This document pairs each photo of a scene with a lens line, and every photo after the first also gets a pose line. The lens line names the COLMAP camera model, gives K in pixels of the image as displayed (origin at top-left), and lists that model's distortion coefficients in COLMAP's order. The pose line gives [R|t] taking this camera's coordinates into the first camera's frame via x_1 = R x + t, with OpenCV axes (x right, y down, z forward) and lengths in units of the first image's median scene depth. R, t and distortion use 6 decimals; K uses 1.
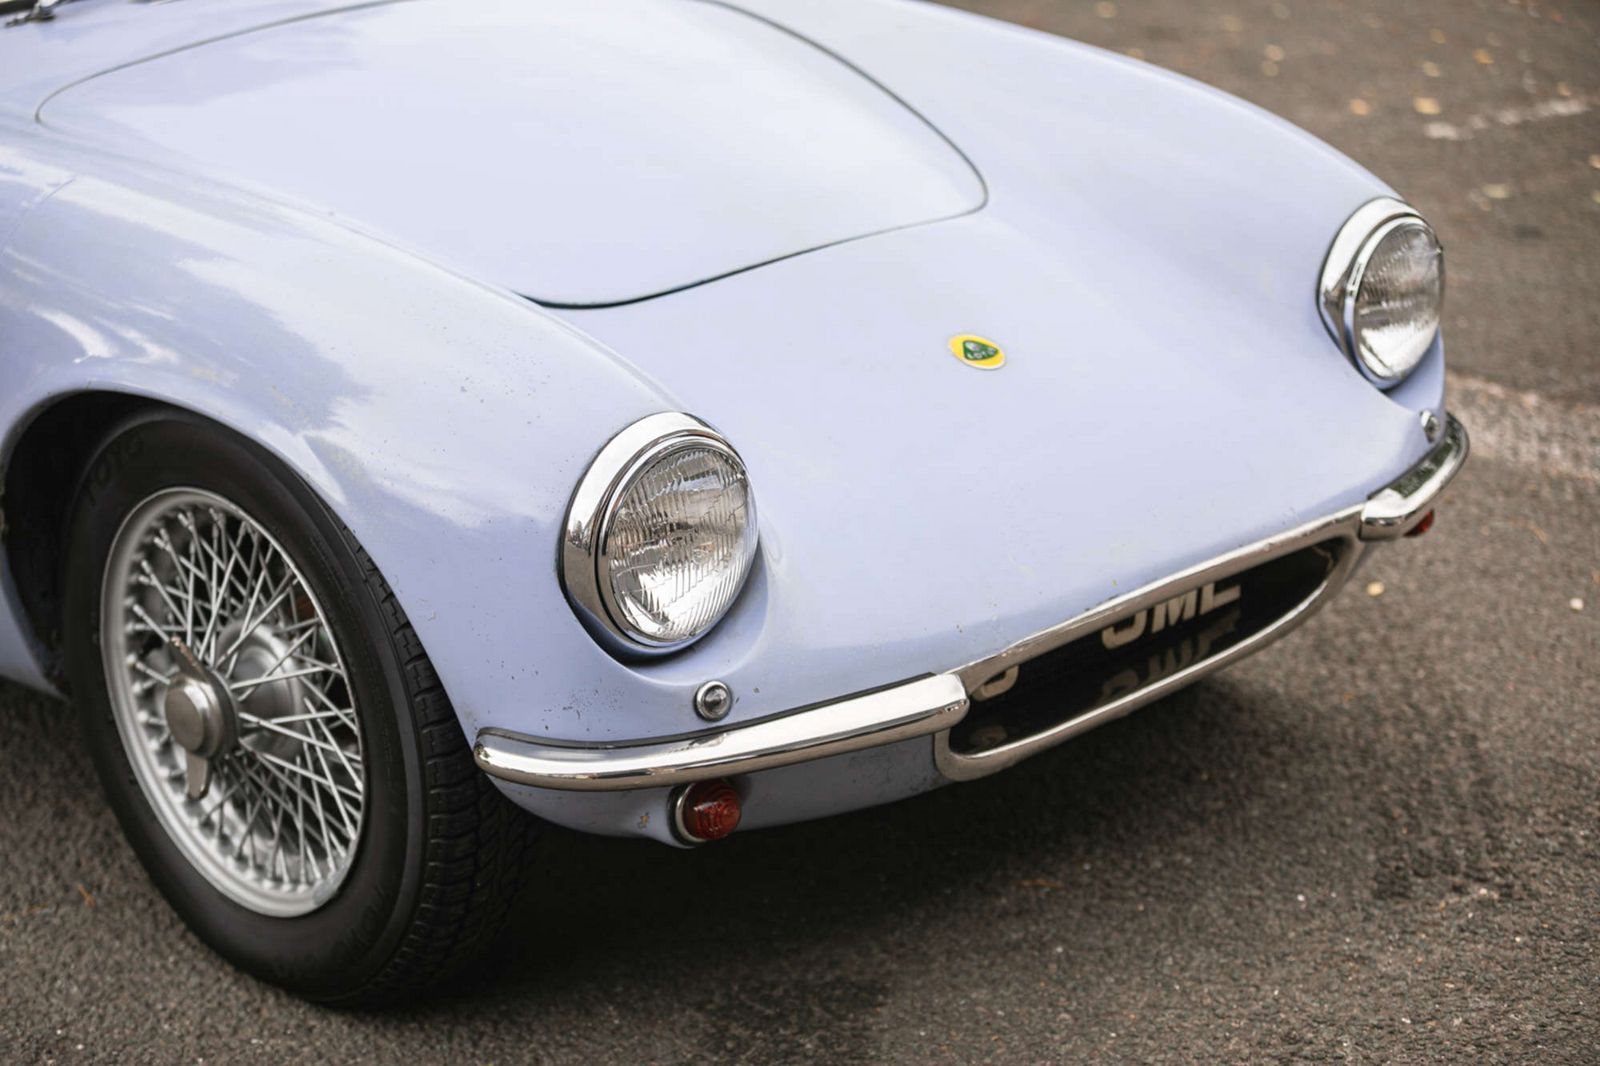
lens RADIAL K [[3472.3, 0, 796.4], [0, 3472.3, 528.5], [0, 0, 1]] dist [-0.254492, 0.000000]
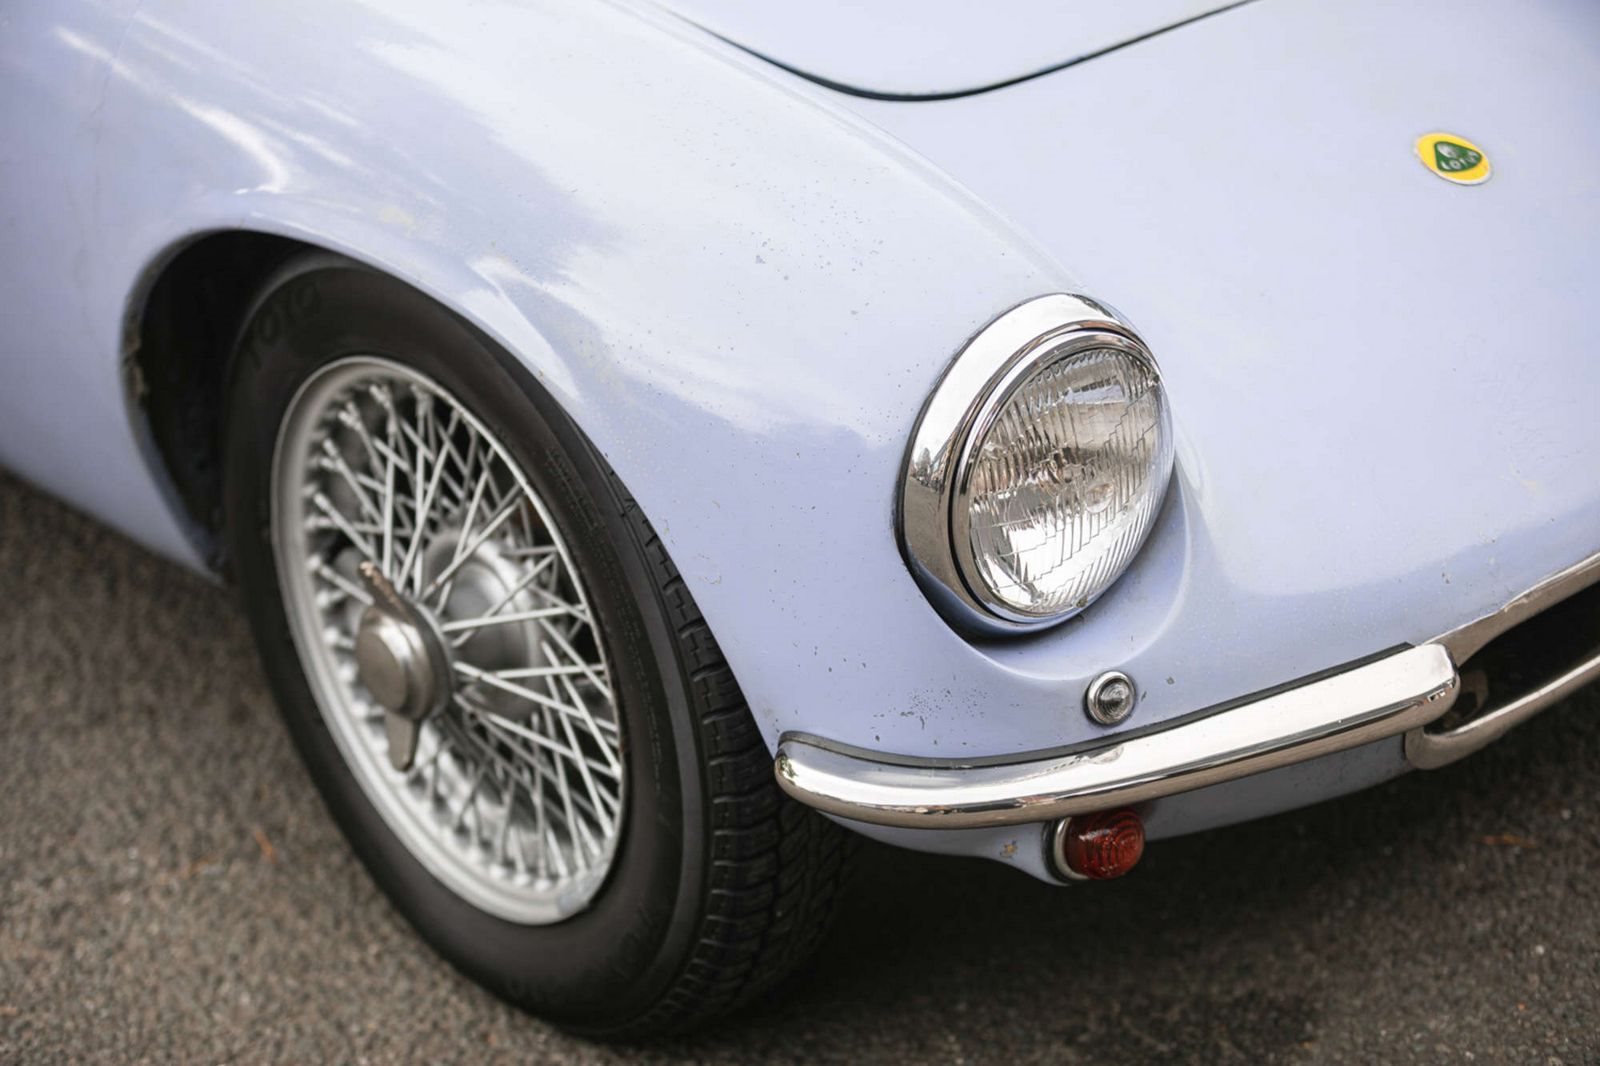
lens RADIAL K [[3472.3, 0, 805.7], [0, 3472.3, 536.2], [0, 0, 1]] dist [-0.254492, 0.000000]
pose [[0.997100, 0.010754, -0.075336, -0.028320], [-0.000367, 0.990633, 0.136553, -0.068821], [0.076099, -0.136130, 0.987764, 0.253460]]
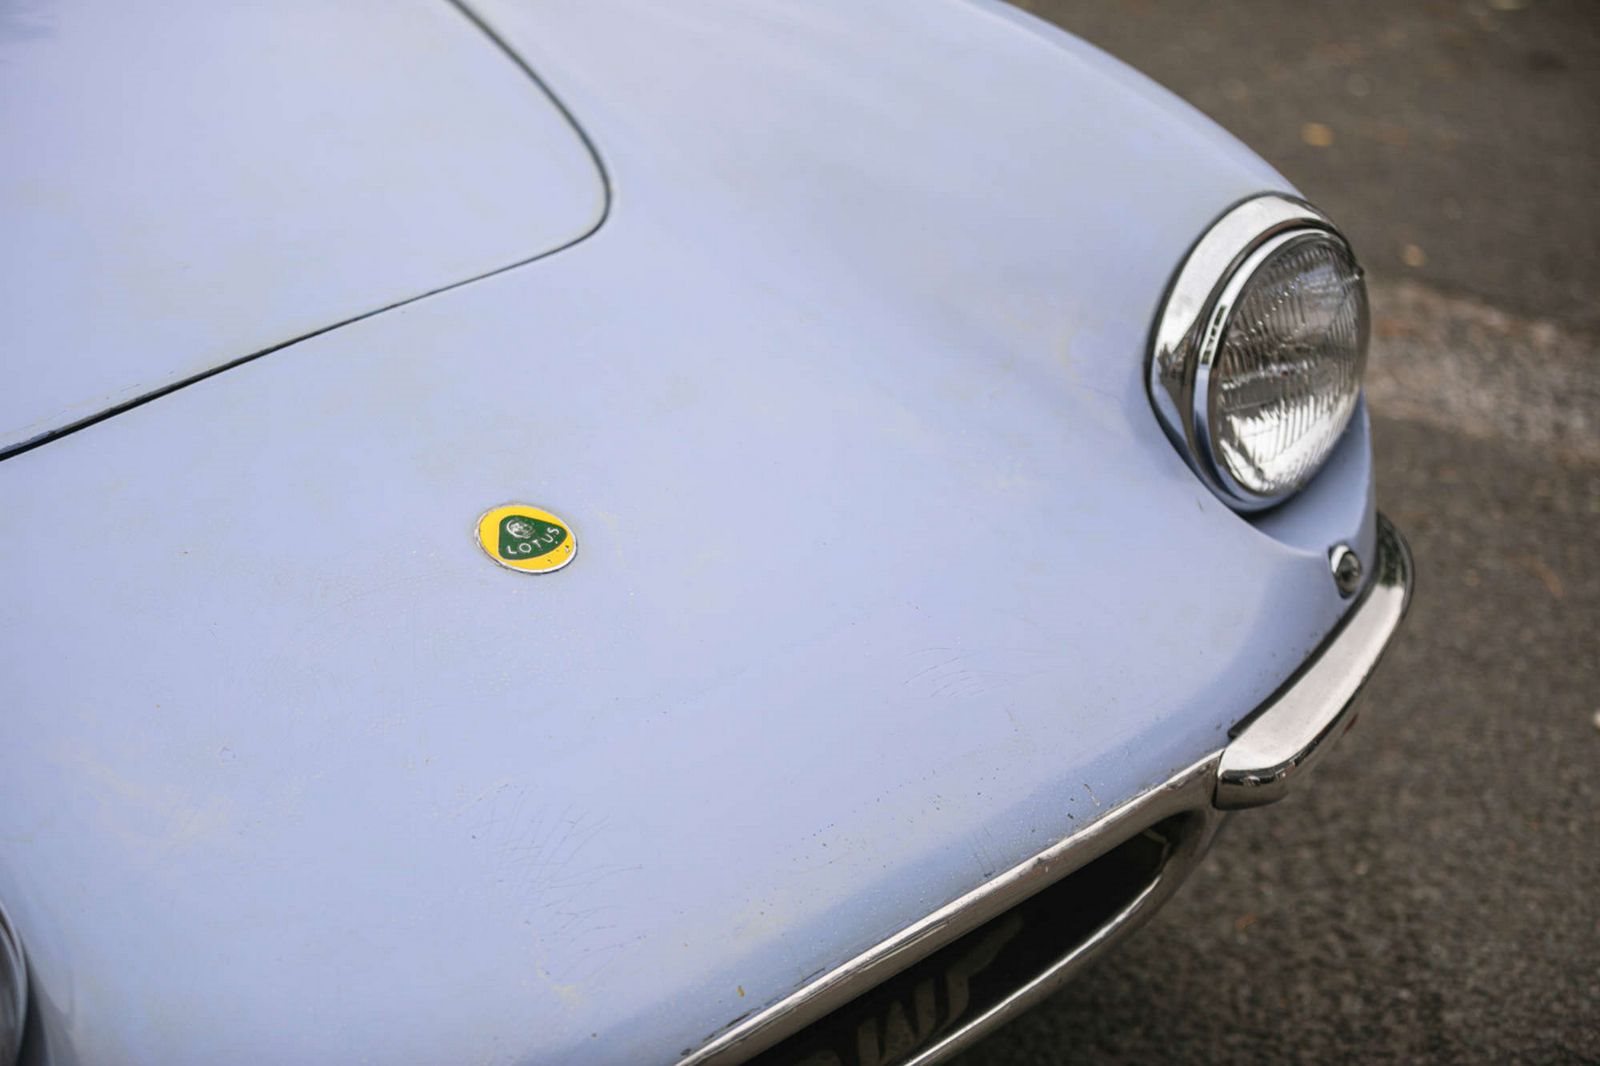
lens RADIAL K [[3472.3, 0, 803.9], [0, 3472.3, 540.8], [0, 0, 1]] dist [-0.254492, 0.000000]
pose [[0.999220, -0.034836, -0.018596, 0.105708], [0.036480, 0.994626, 0.096895, -0.101633], [0.015121, -0.097498, 0.995121, 0.416672]]
